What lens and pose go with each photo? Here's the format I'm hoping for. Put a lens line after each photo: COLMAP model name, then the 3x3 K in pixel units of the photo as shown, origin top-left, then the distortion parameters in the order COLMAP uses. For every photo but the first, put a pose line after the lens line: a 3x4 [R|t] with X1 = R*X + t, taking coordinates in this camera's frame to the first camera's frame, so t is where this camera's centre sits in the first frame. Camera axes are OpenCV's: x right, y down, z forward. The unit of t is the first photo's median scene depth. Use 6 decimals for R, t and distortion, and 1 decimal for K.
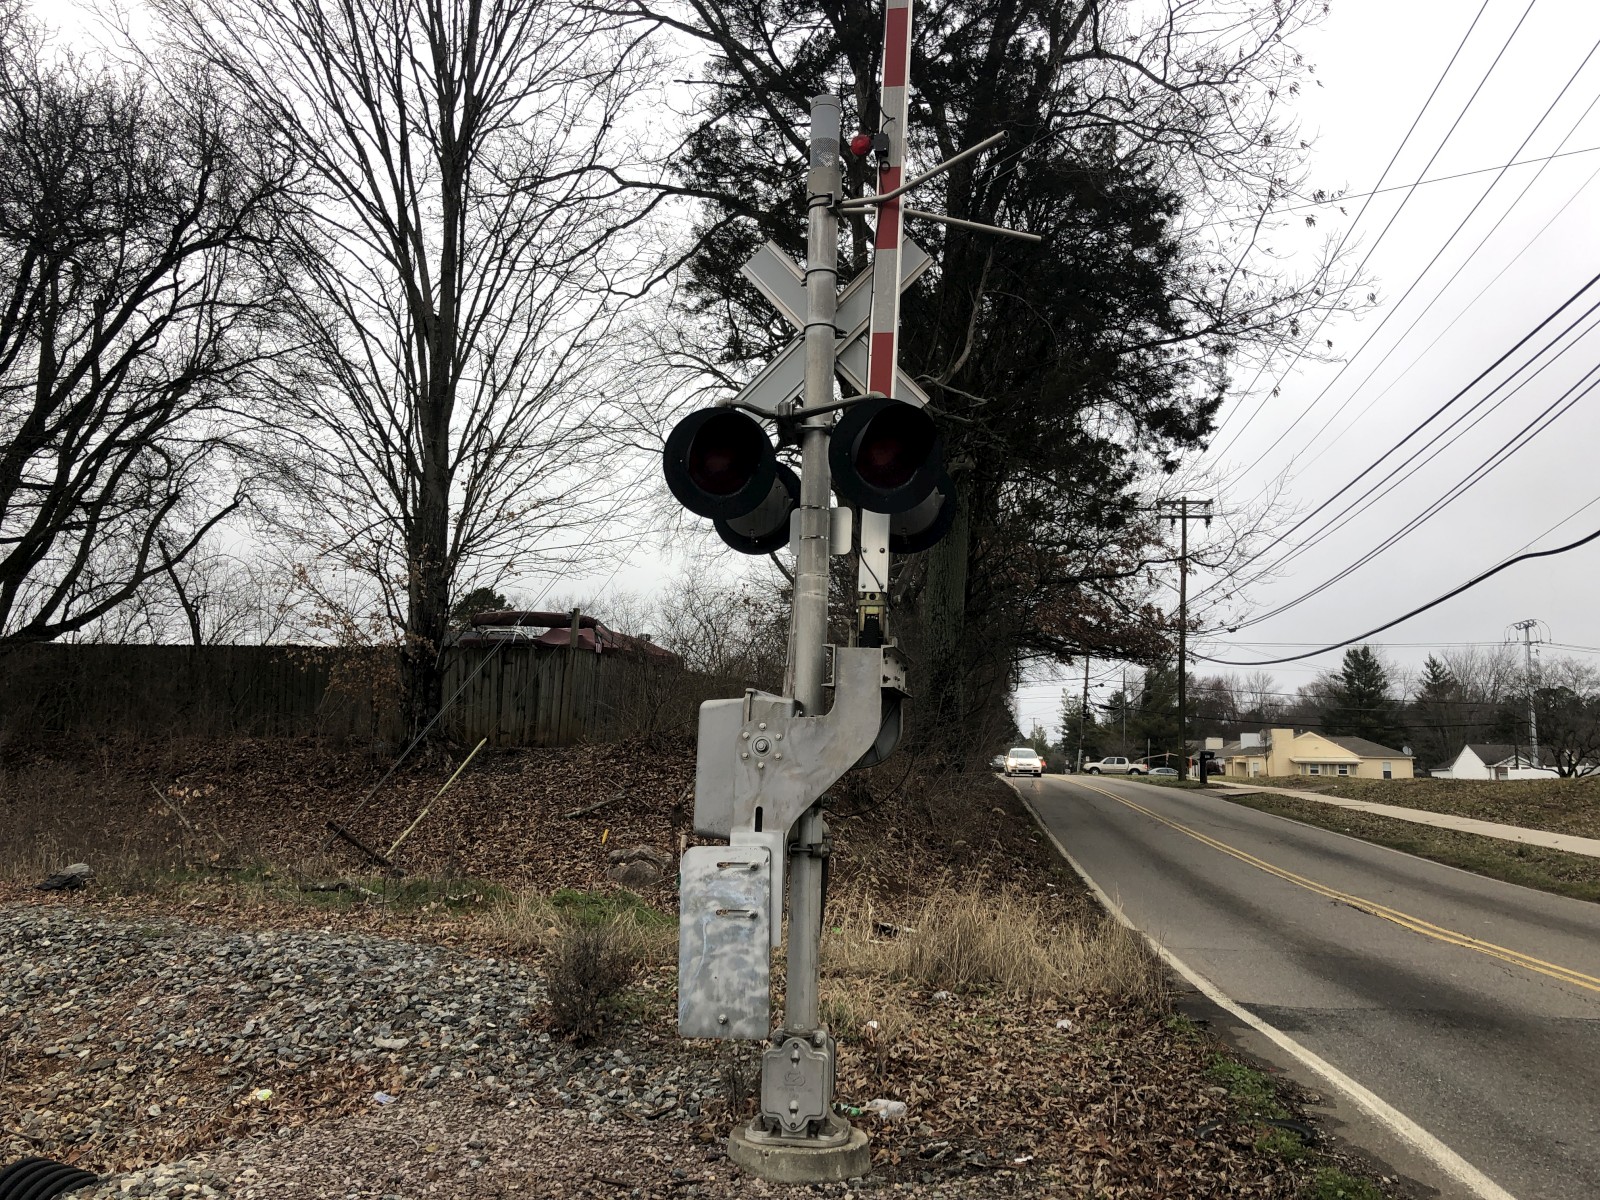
lens RADIAL K [[1294.8, 0, 803.2], [0, 1294.8, 587.7], [0, 0, 1]] dist [0.005717, 0.019761]
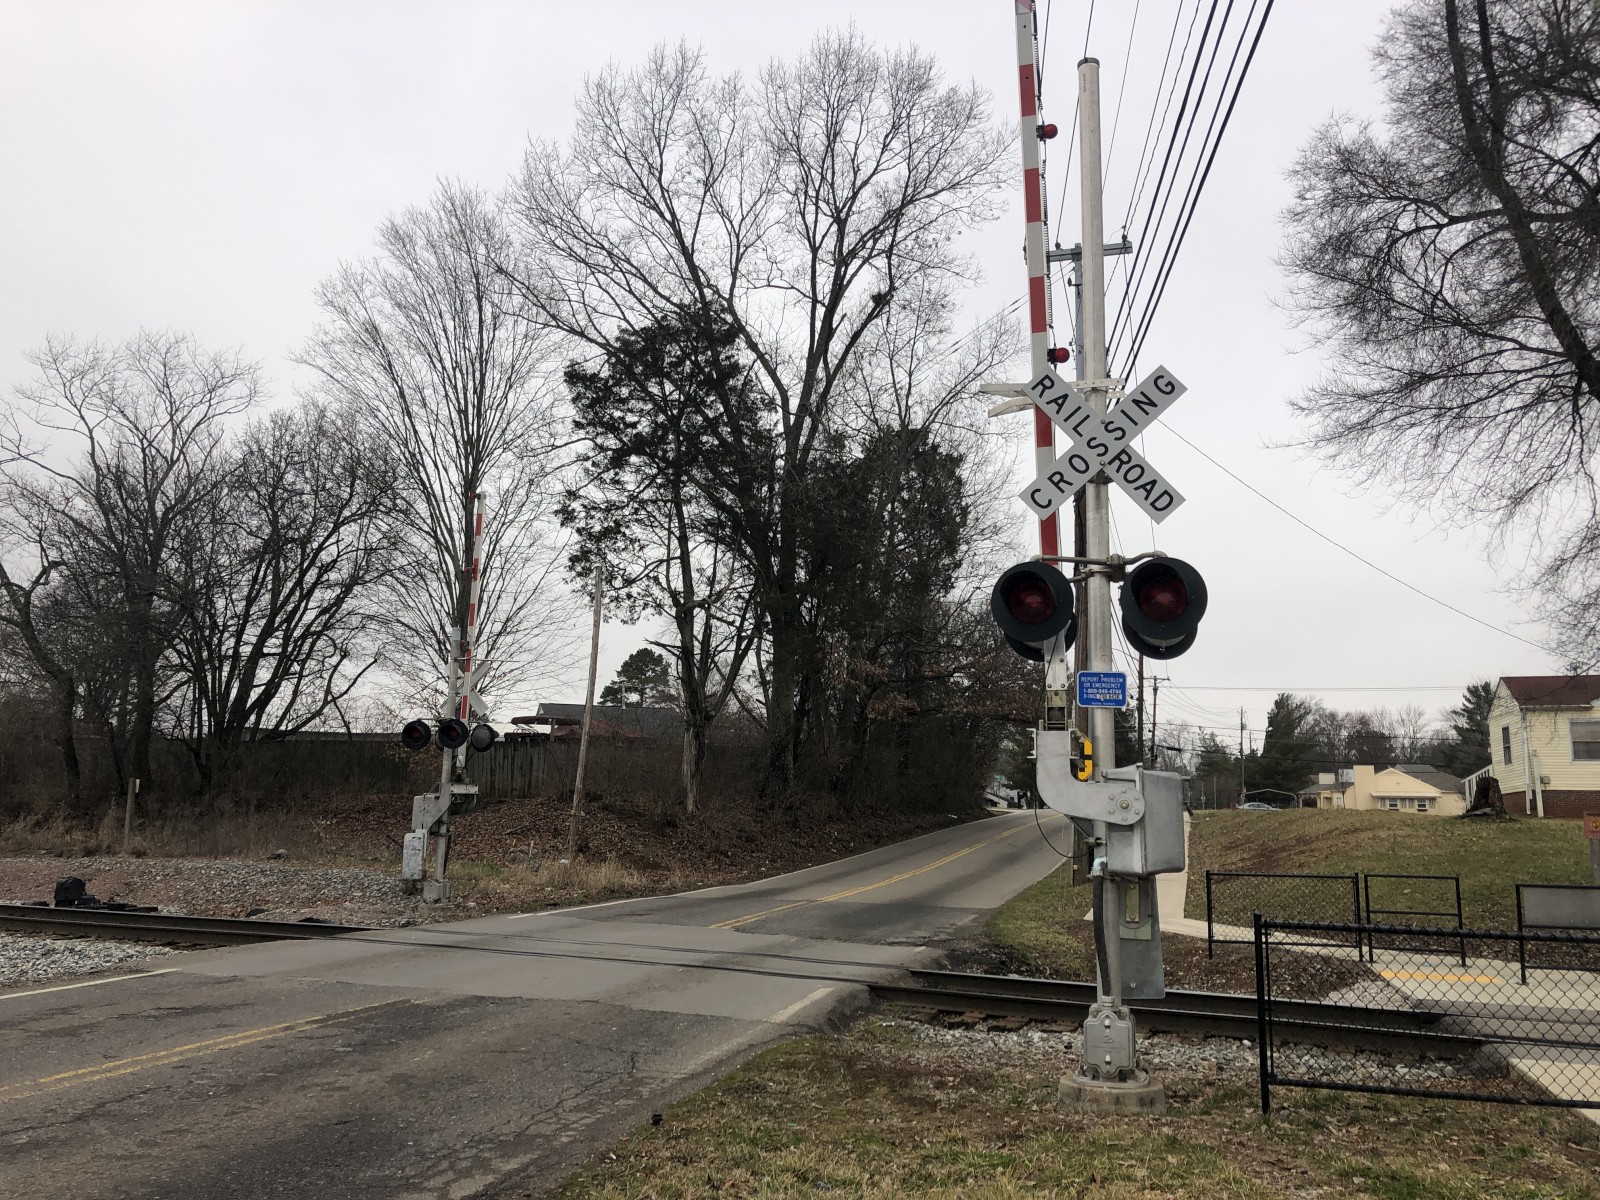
lens RADIAL K [[1288.1, 0, 793.5], [0, 1288.1, 599.4], [0, 0, 1]] dist [0.092318, -0.210665]
pose [[0.986205, -0.029754, -0.162833, 0.423071], [0.026988, 0.999452, -0.019176, -0.099699], [0.163314, 0.014517, 0.986467, -0.667825]]
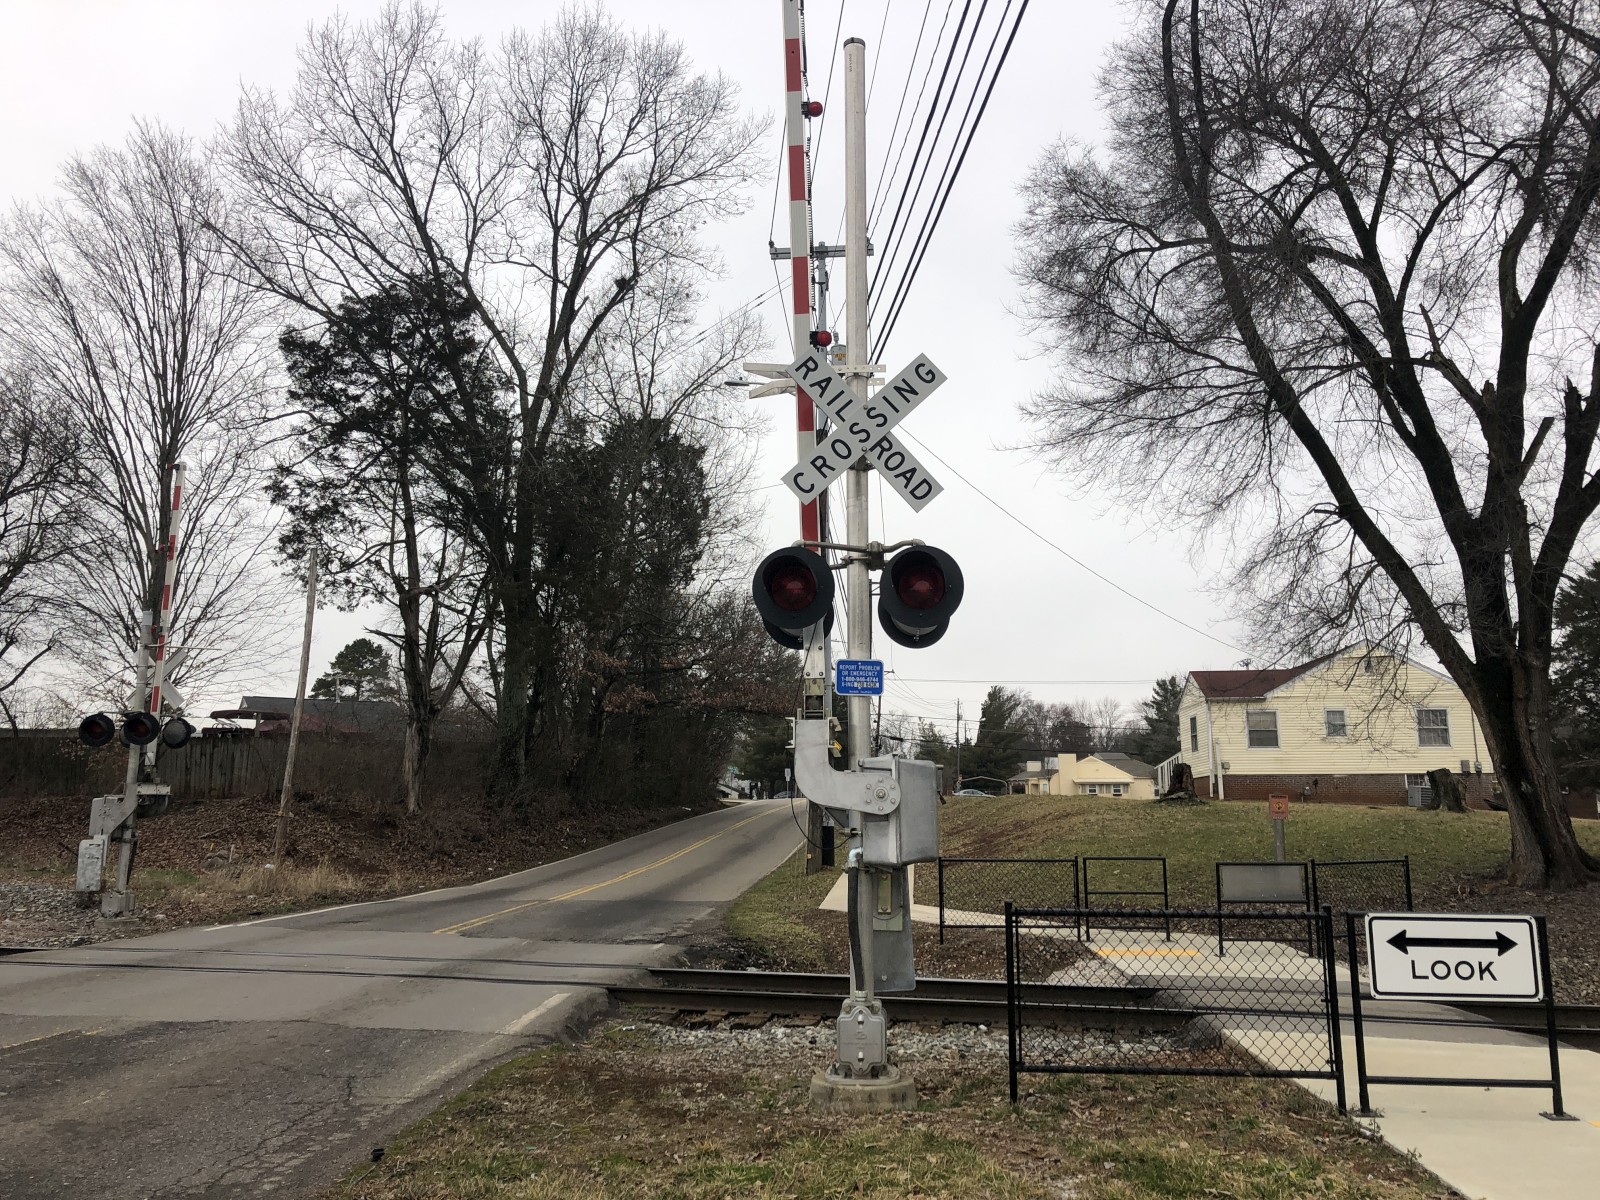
lens RADIAL K [[1294.8, 0, 803.2], [0, 1294.8, 587.7], [0, 0, 1]] dist [0.005717, 0.019761]
pose [[0.998737, -0.012287, 0.048709, 0.416218], [0.013193, 0.999745, -0.018335, -0.098053], [-0.048472, 0.018954, 0.998645, -0.651770]]
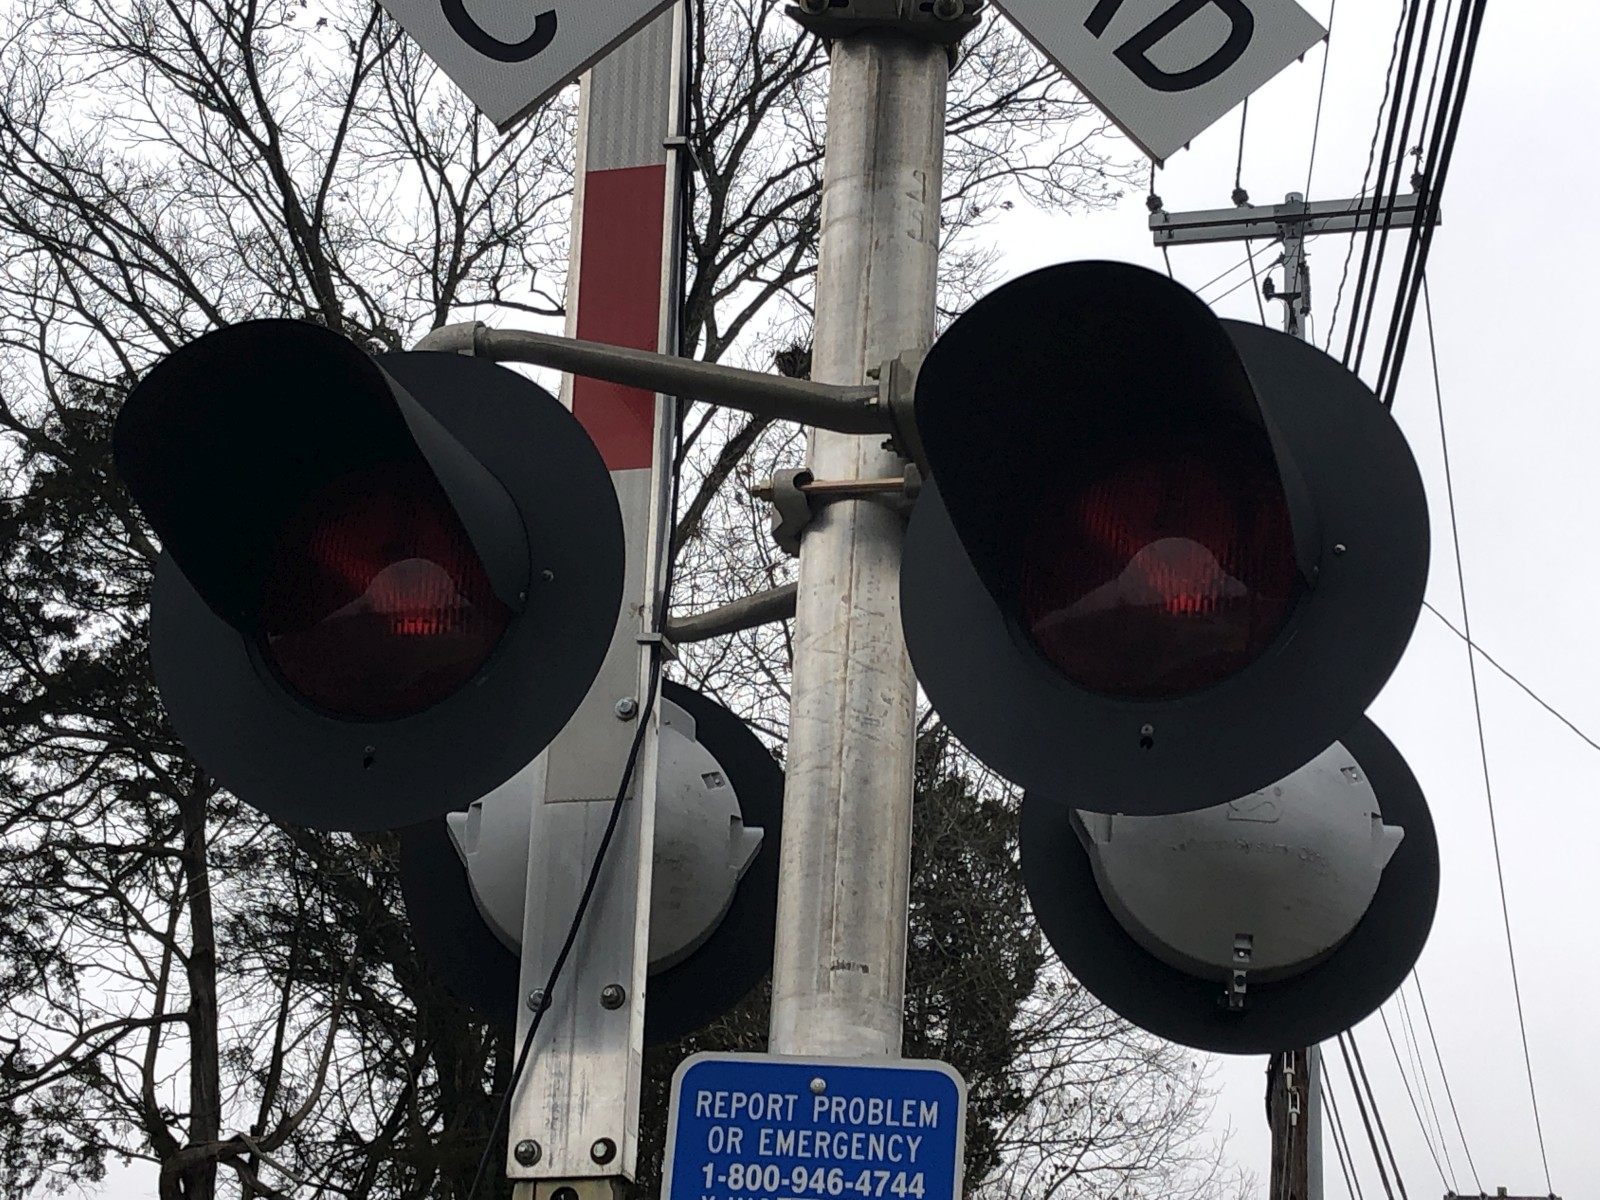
lens RADIAL K [[3076.4, 0, 800.0], [0, 3076.4, 600.0], [0, 0, 1]] dist [0.173844, -0.152176]
pose [[0.992009, -0.008993, -0.125844, 0.464262], [-0.018616, 0.976104, -0.216507, -0.074898], [0.124784, 0.217119, 0.968136, -0.443881]]
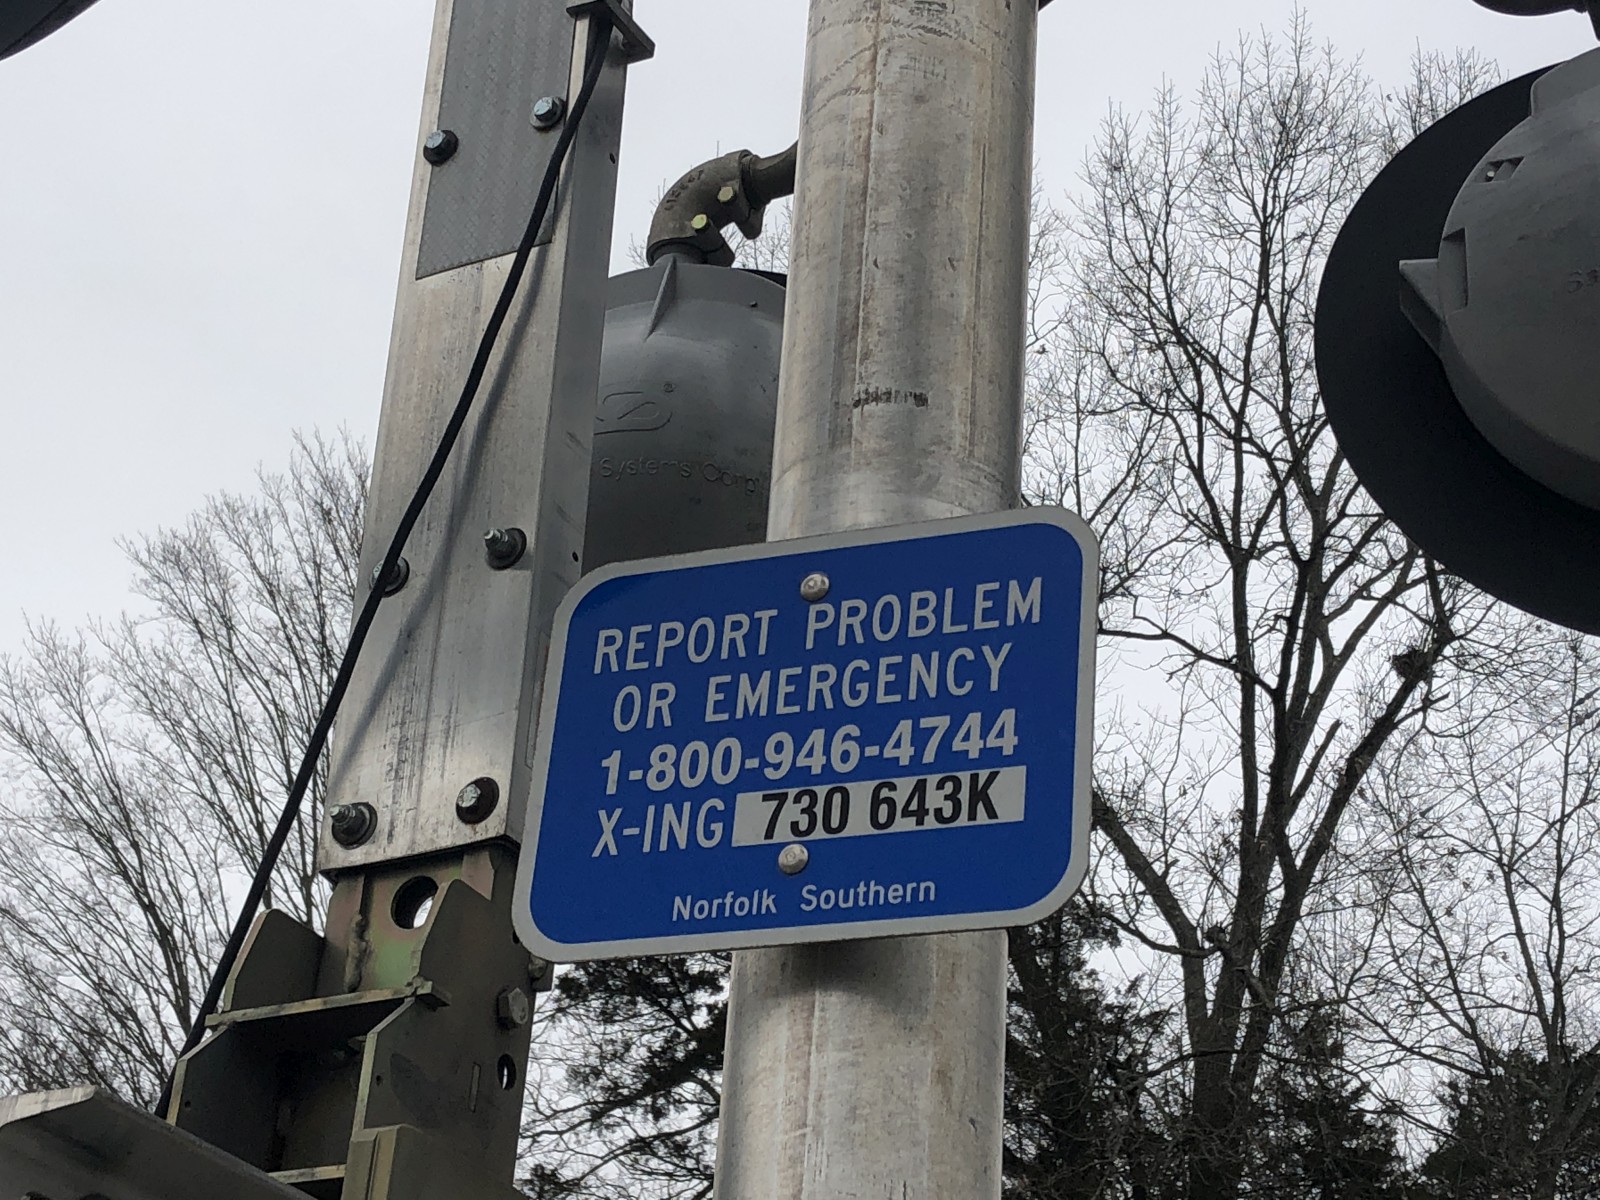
lens RADIAL K [[2900.5, 0, 800.0], [0, 2900.5, 600.0], [0, 0, 1]] dist [0.207504, -0.048062]
pose [[0.933753, -0.136119, -0.331025, 0.468864], [0.014418, 0.938415, -0.345210, -0.060804], [0.357628, 0.317568, 0.878210, -0.364452]]
